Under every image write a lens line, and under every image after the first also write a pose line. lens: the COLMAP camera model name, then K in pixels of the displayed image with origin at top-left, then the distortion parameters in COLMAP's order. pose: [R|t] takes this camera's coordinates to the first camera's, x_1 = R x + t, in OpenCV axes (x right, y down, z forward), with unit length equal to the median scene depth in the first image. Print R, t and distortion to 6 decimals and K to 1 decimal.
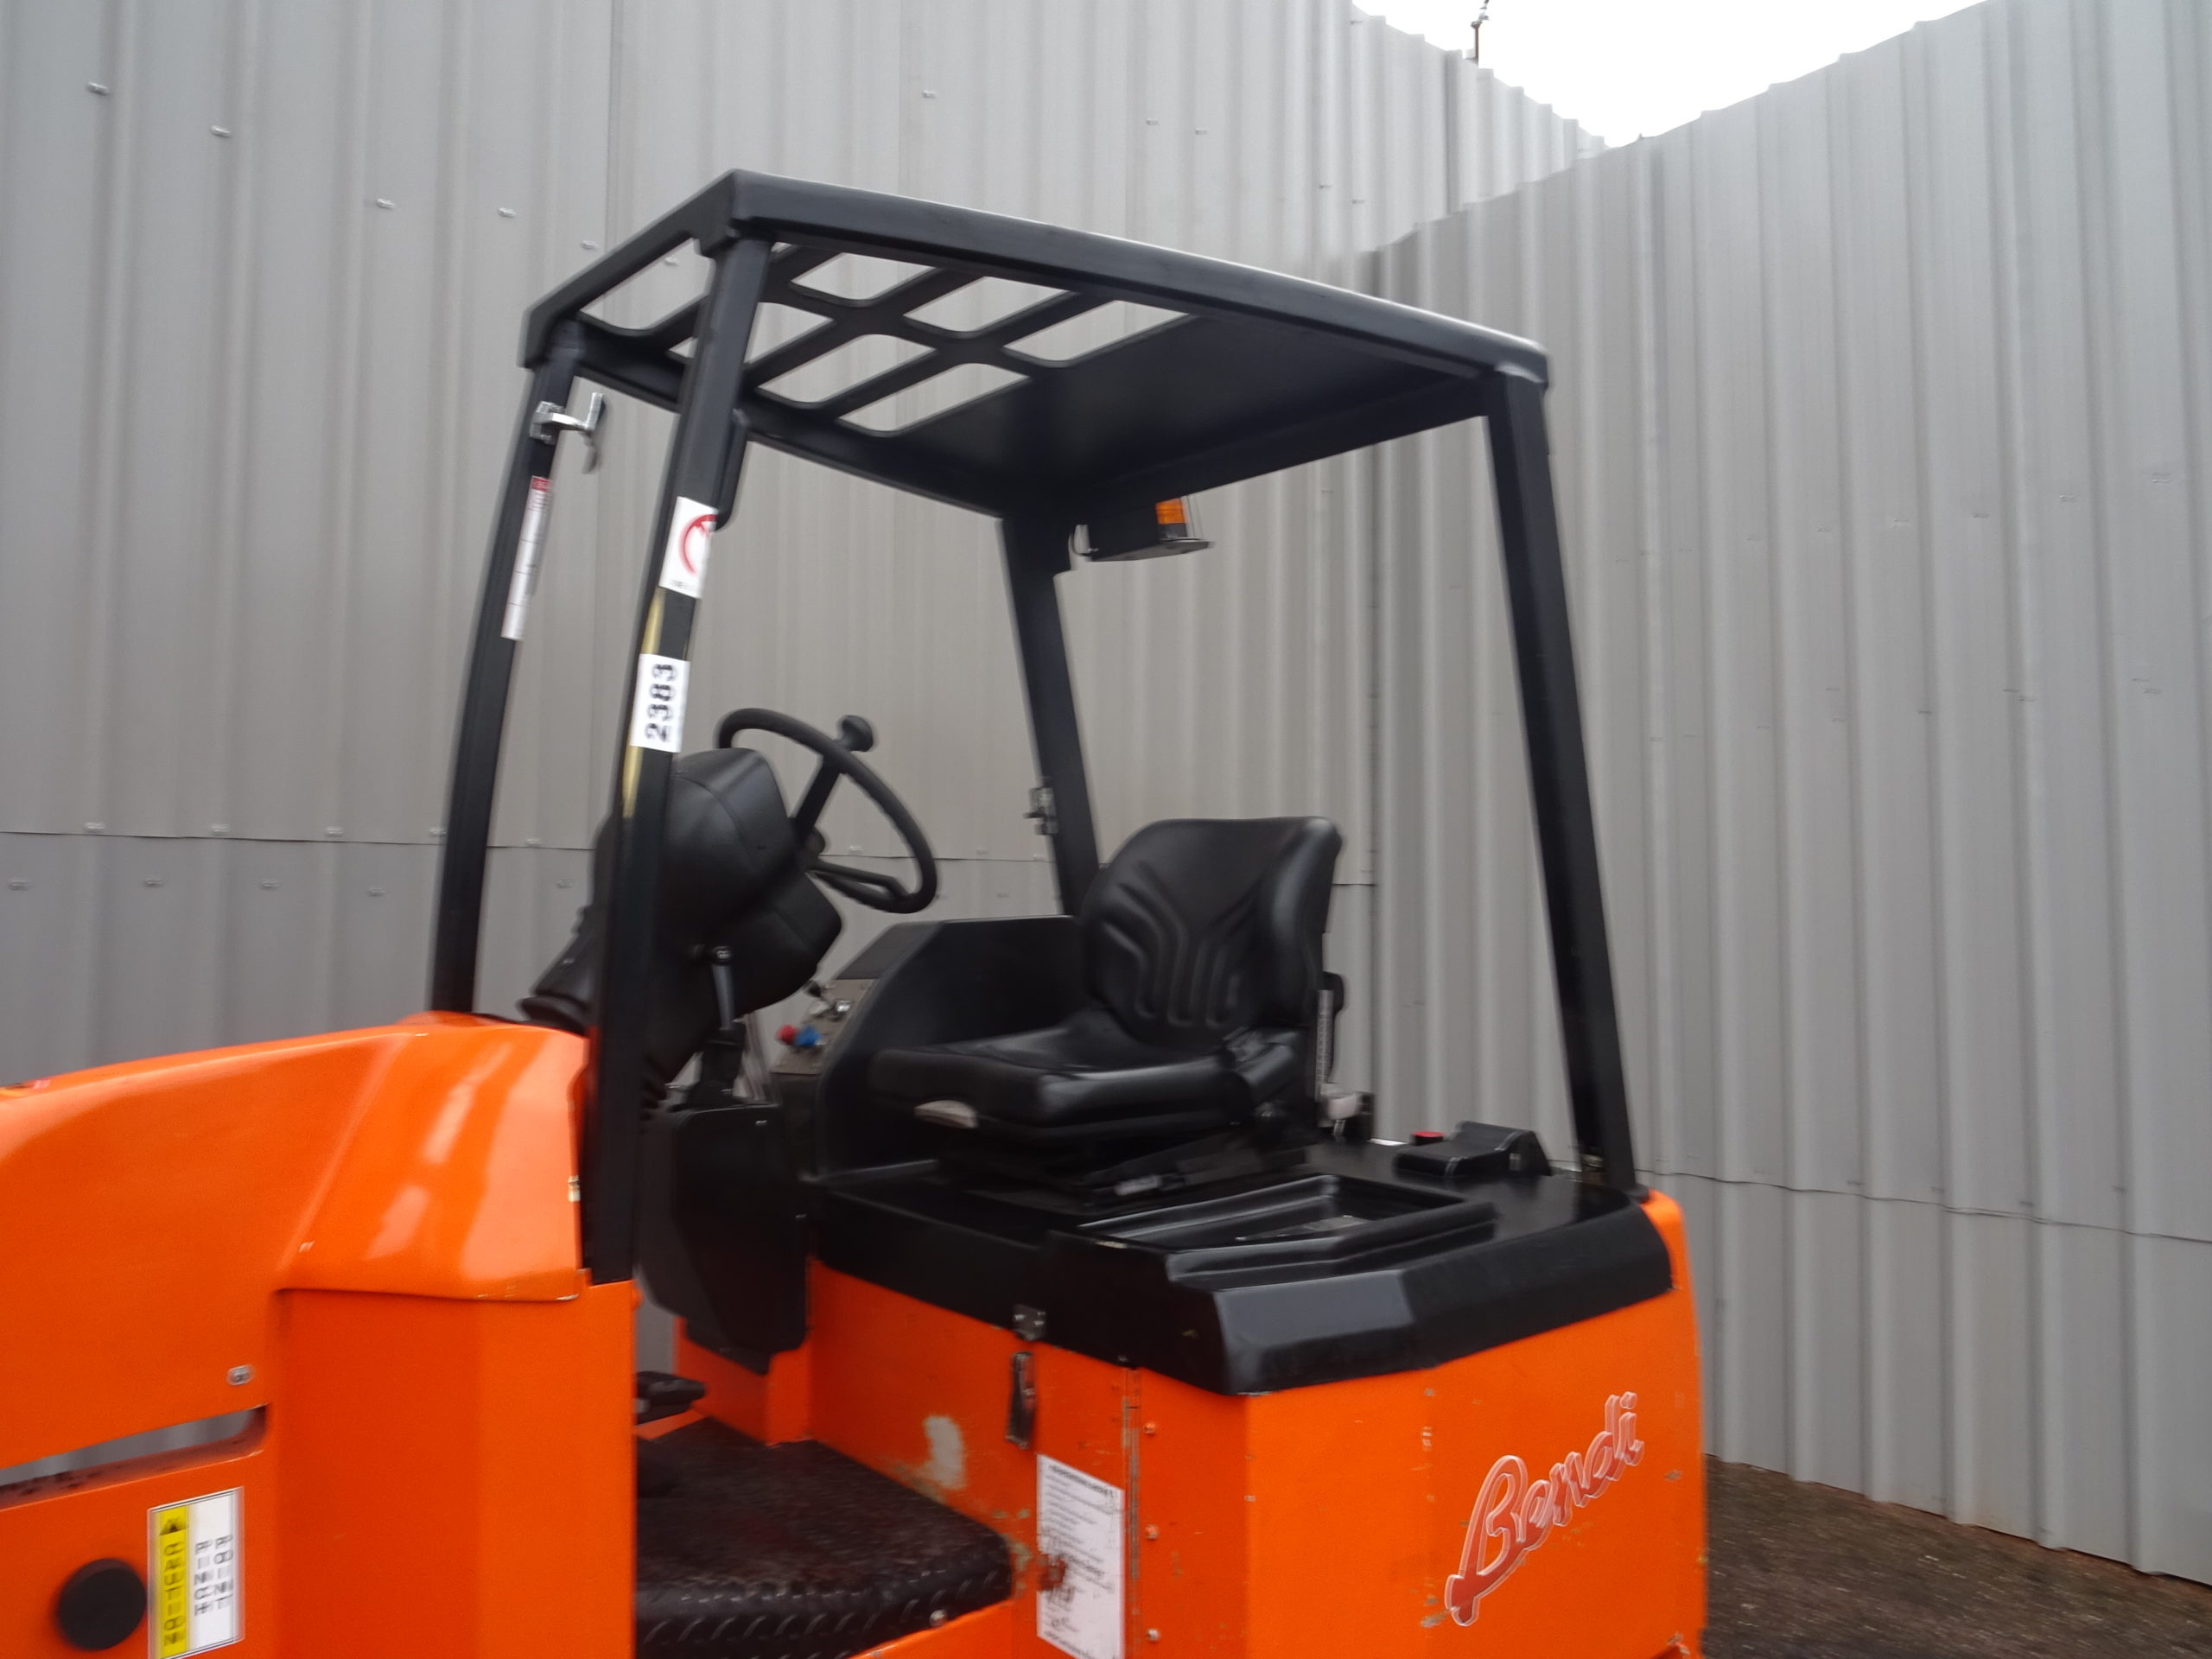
lens RADIAL K [[1593.8, 0, 1106.0], [0, 1593.8, 829.5], [0, 0, 1]] dist [-0.001188, -0.002963]
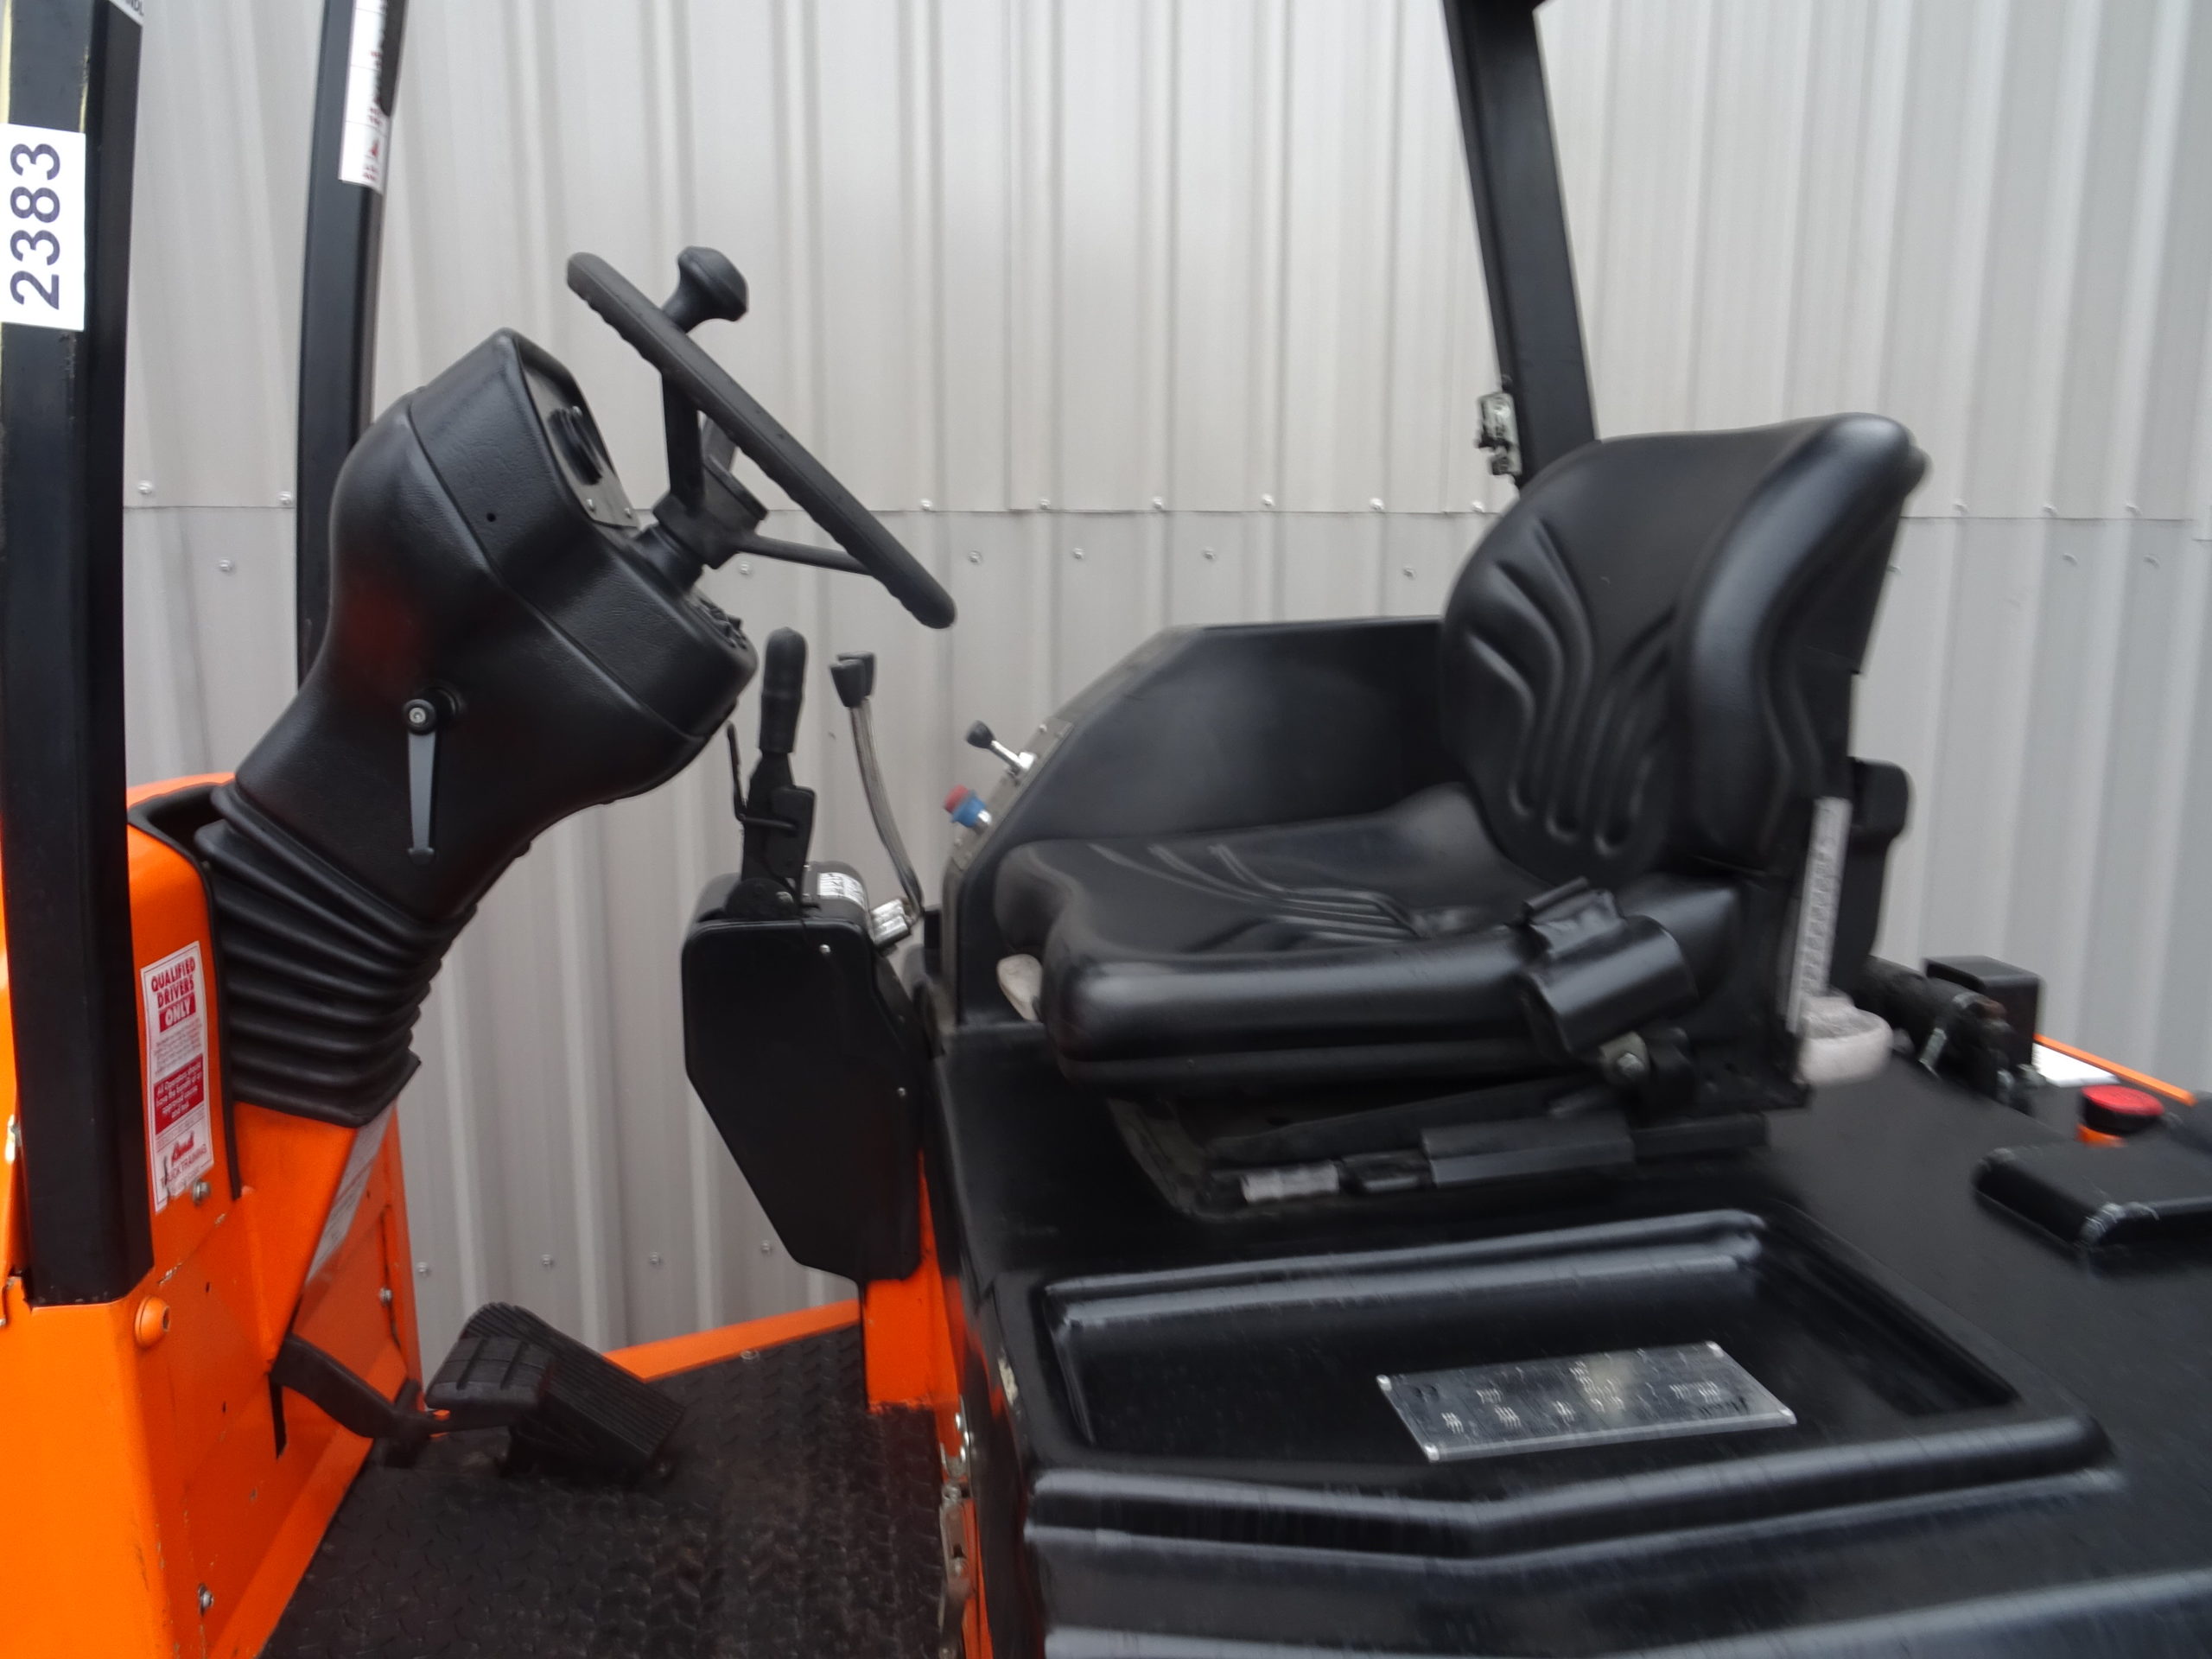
lens RADIAL K [[1600.2, 0, 1114.9], [0, 1600.2, 836.0], [0, 0, 1]] dist [-0.002465, -0.004526]
pose [[0.859598, 0.081846, -0.504373, 0.248496], [0.028744, 0.977780, 0.207655, 0.011259], [0.510162, -0.192997, 0.838145, 0.648485]]
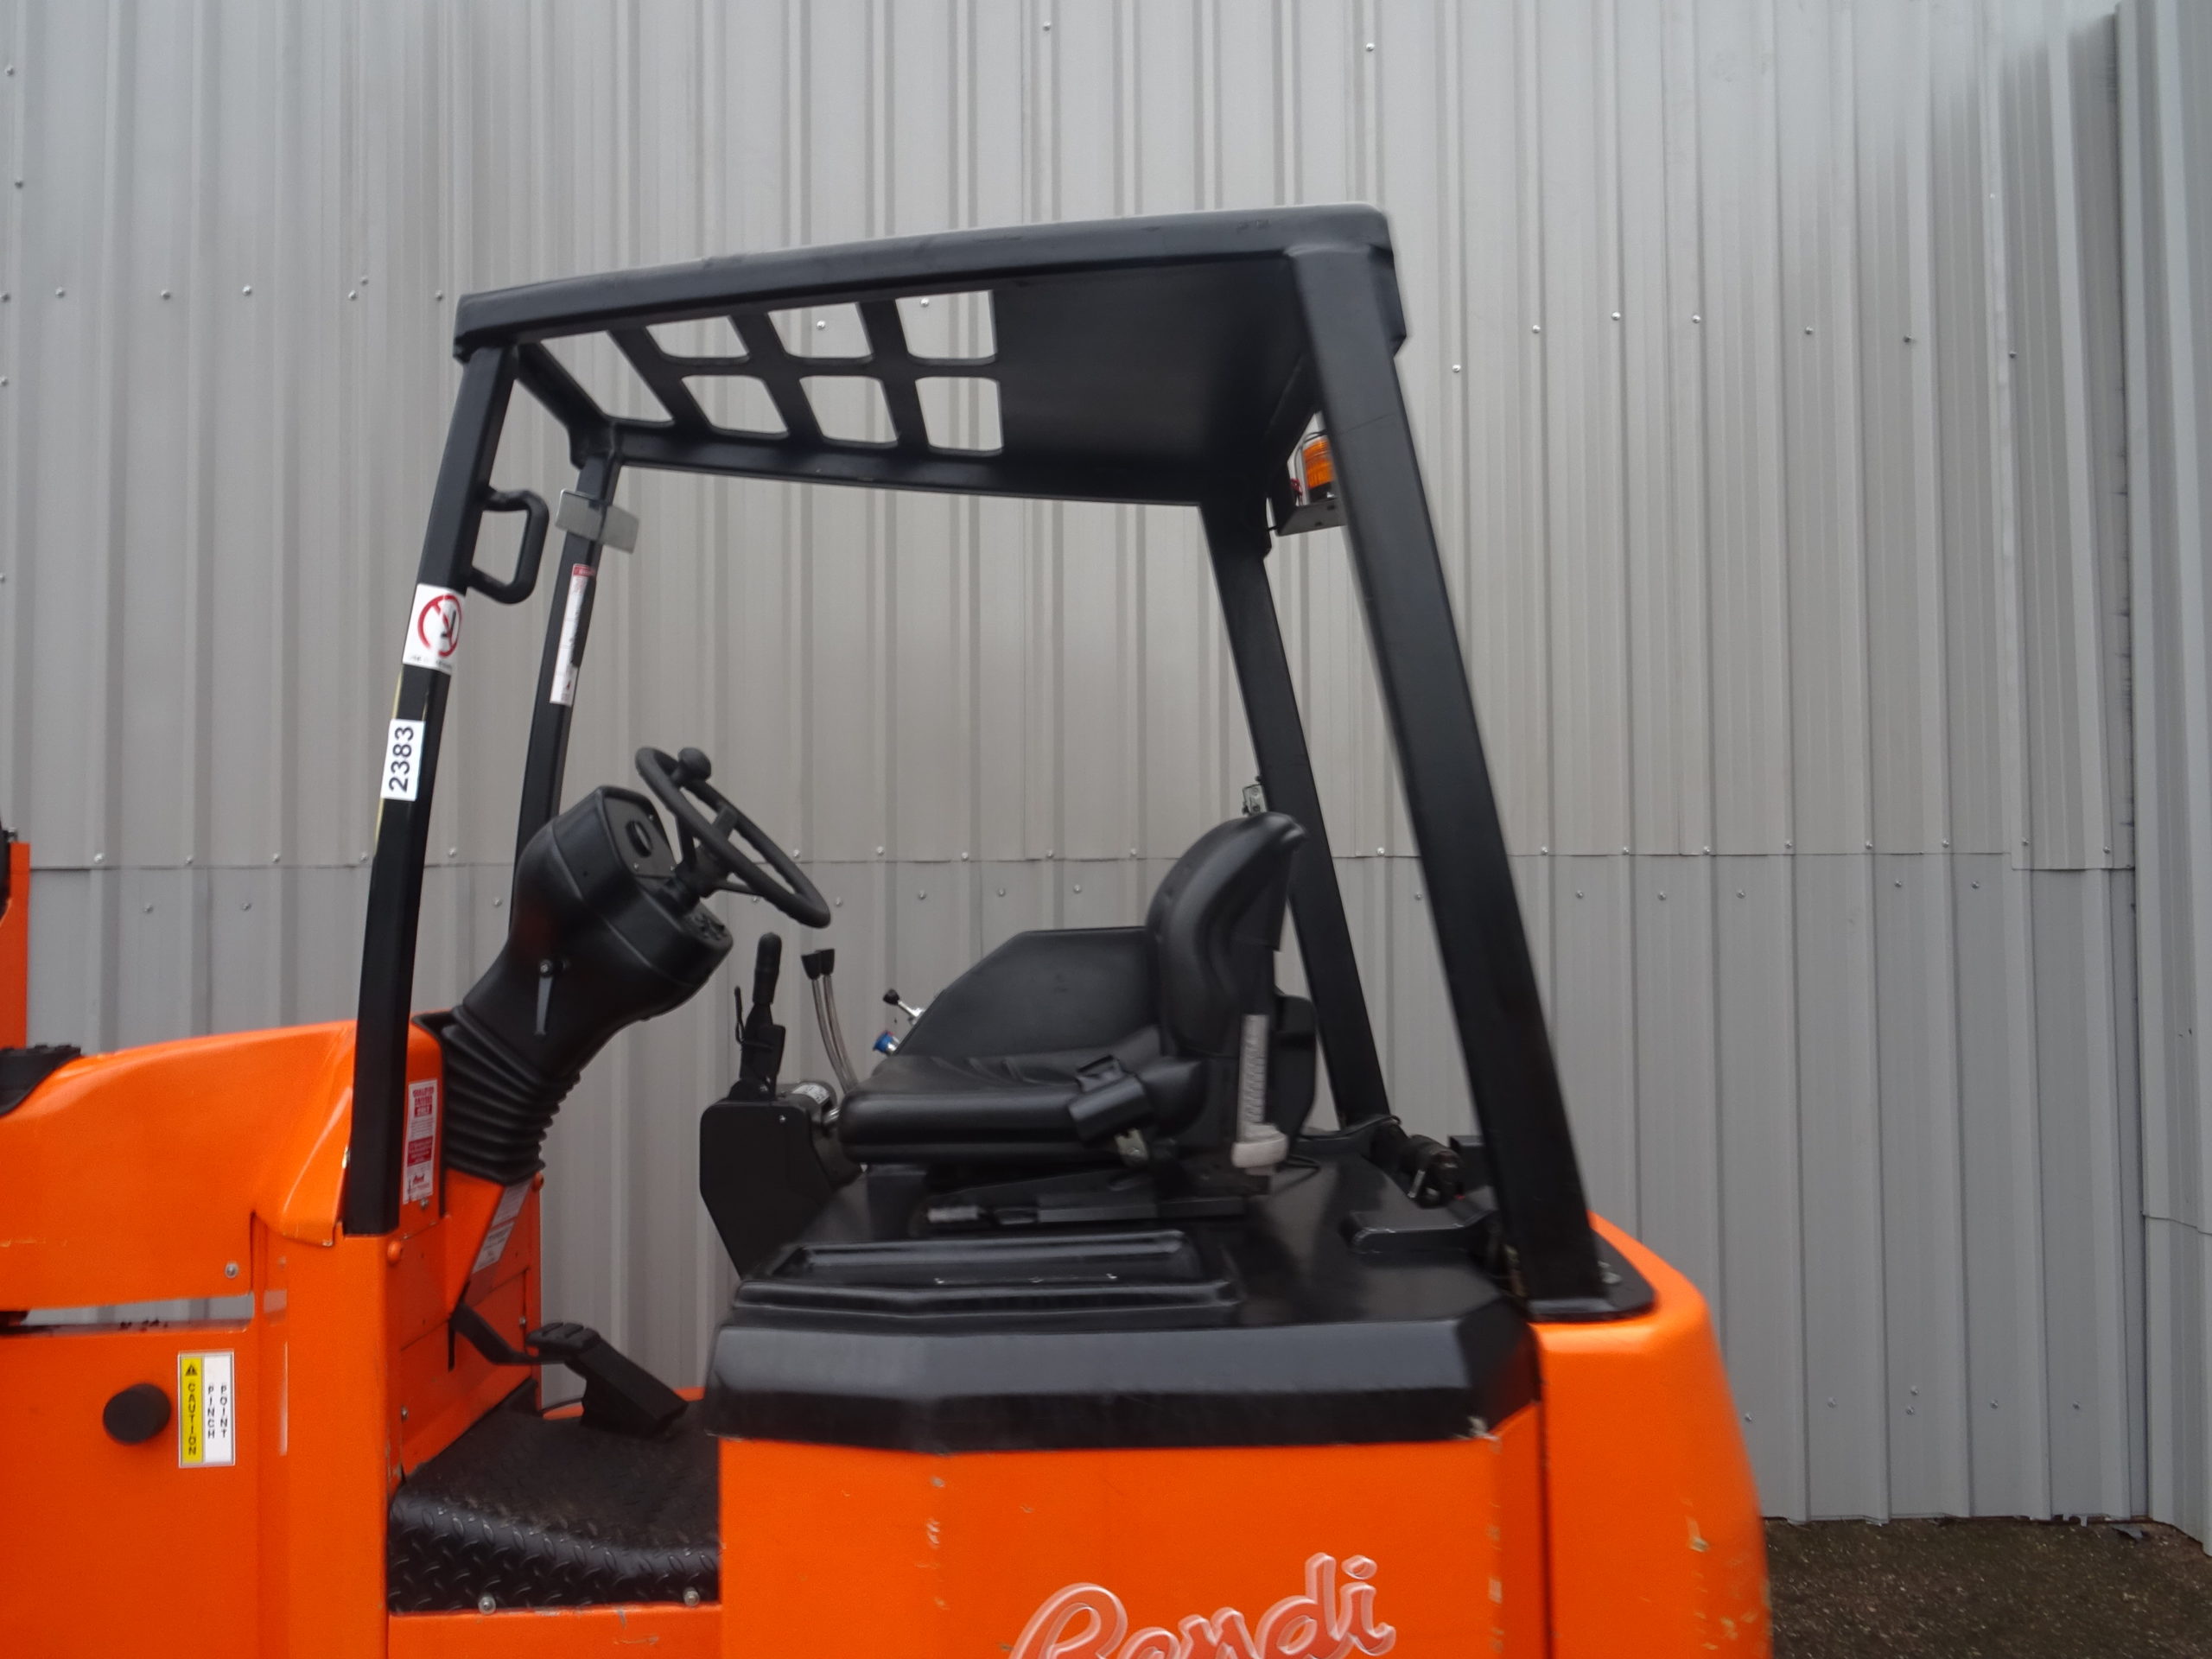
lens RADIAL K [[1593.8, 0, 1106.0], [0, 1593.8, 829.5], [0, 0, 1]] dist [-0.001188, -0.002963]
pose [[0.770031, -0.038608, -0.636837, 0.804738], [0.043010, 0.999038, -0.008561, 0.005690], [0.636555, -0.020798, 0.770951, 0.371267]]
